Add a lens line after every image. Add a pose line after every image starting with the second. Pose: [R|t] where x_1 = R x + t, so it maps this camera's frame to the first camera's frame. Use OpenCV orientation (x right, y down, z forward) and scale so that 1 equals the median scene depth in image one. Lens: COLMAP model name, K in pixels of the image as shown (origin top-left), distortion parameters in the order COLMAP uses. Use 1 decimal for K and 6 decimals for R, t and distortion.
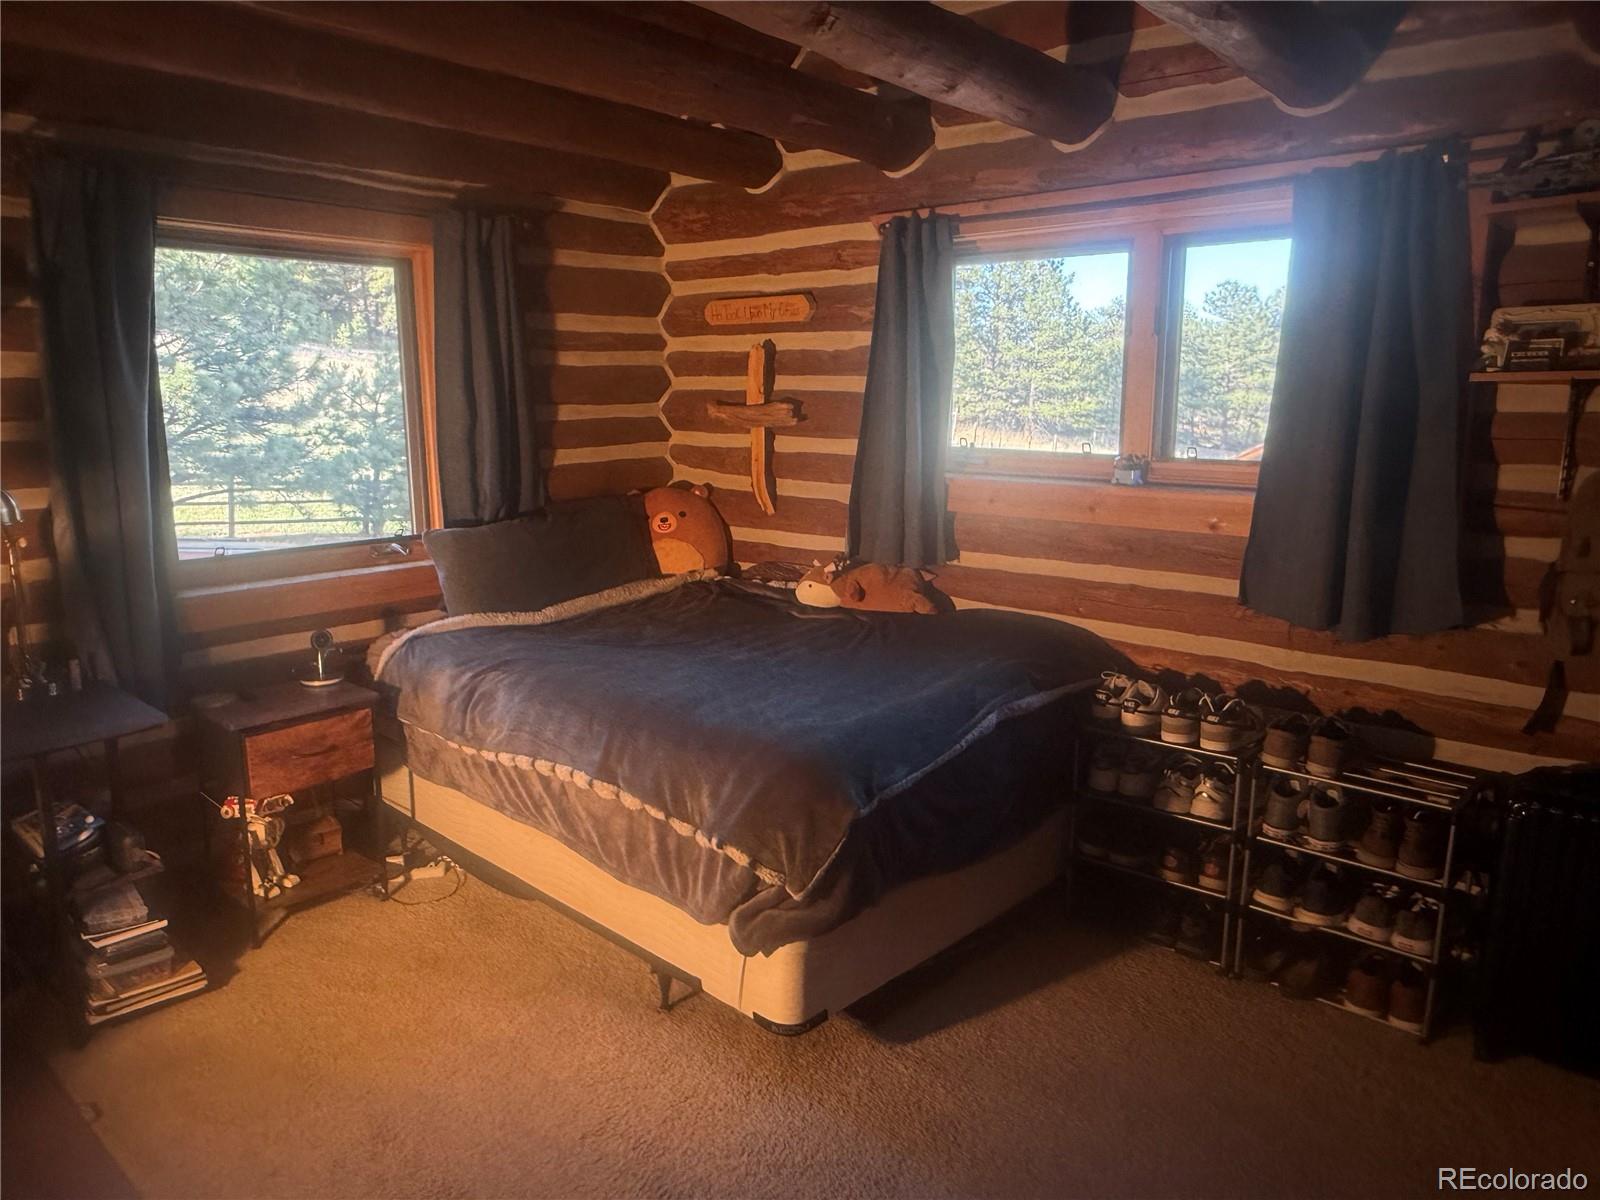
lens RADIAL K [[1097.4, 0, 800.0], [0, 1097.4, 600.0], [0, 0, 1]] dist [0.000907, 0.000511]
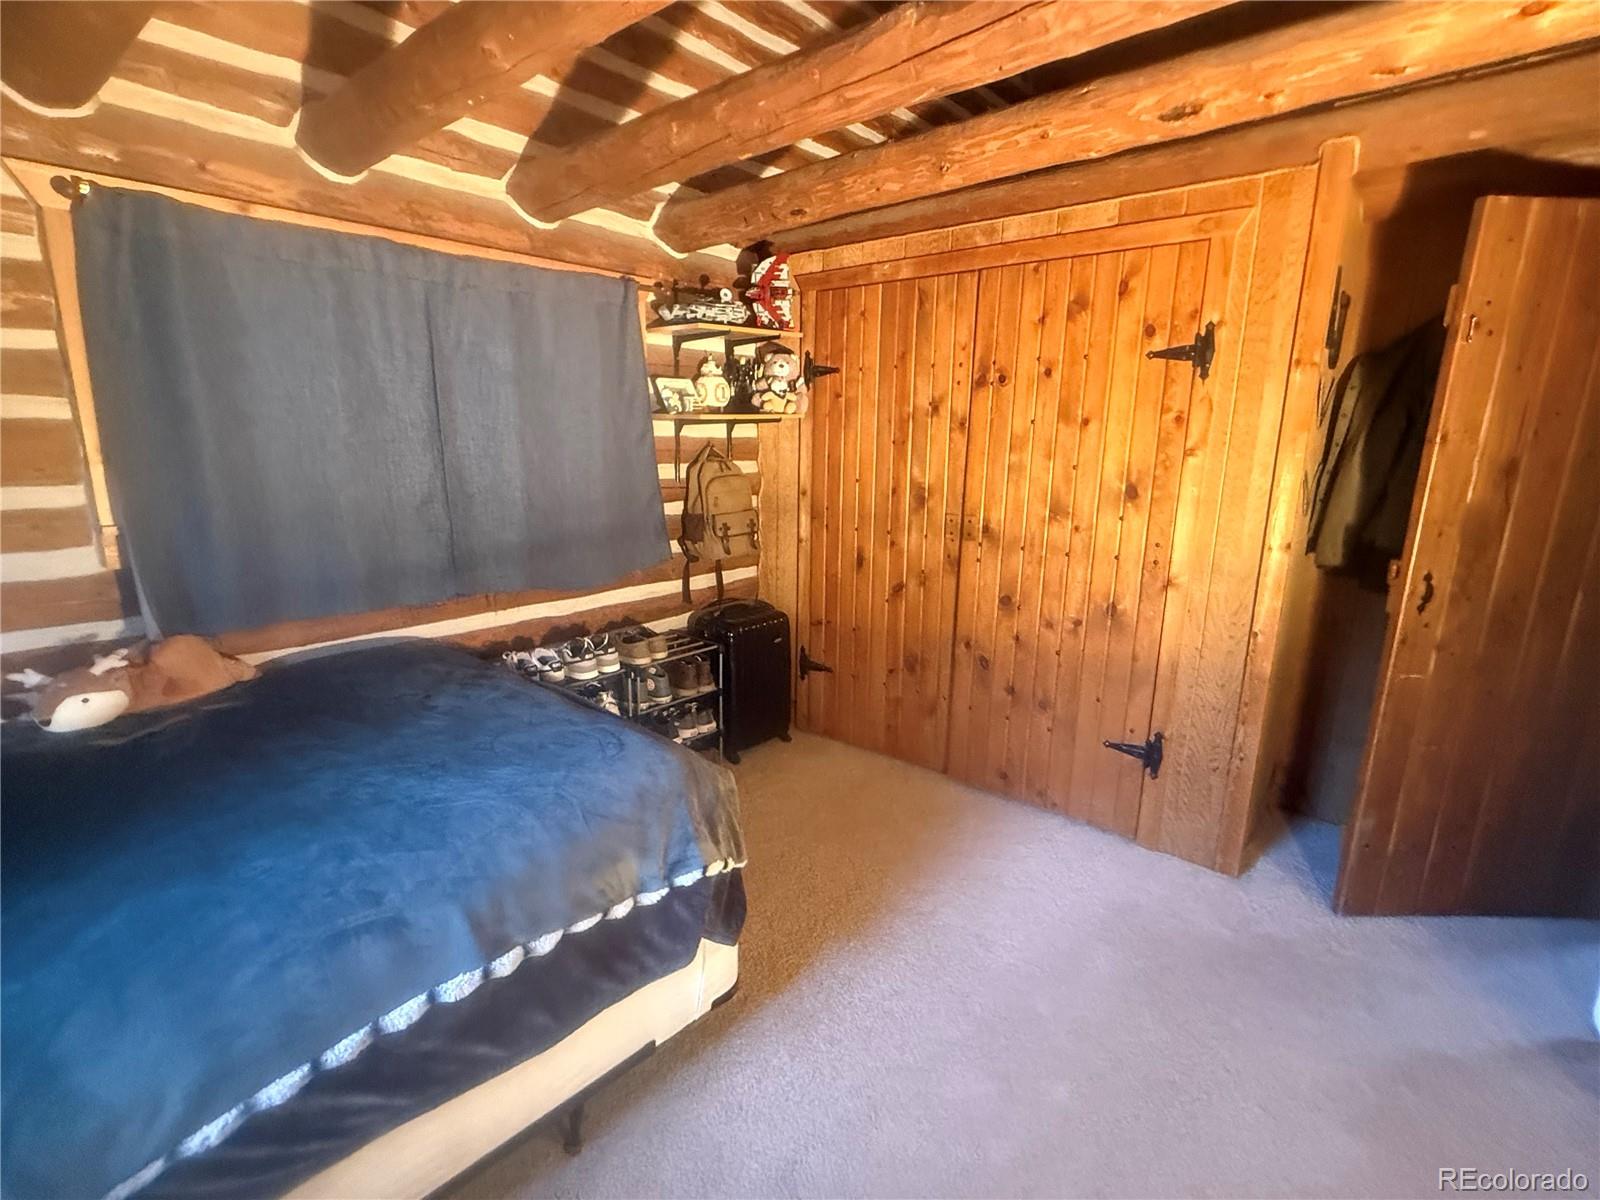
lens RADIAL K [[740.3, 0, 800.0], [0, 740.3, 600.0], [0, 0, 1]] dist [0.000527, 0.000027]
pose [[-0.006575, -0.217173, 0.976111, -0.603969], [0.183966, 0.959209, 0.214651, -0.126520], [-0.982911, 0.180982, 0.033646, 0.749019]]
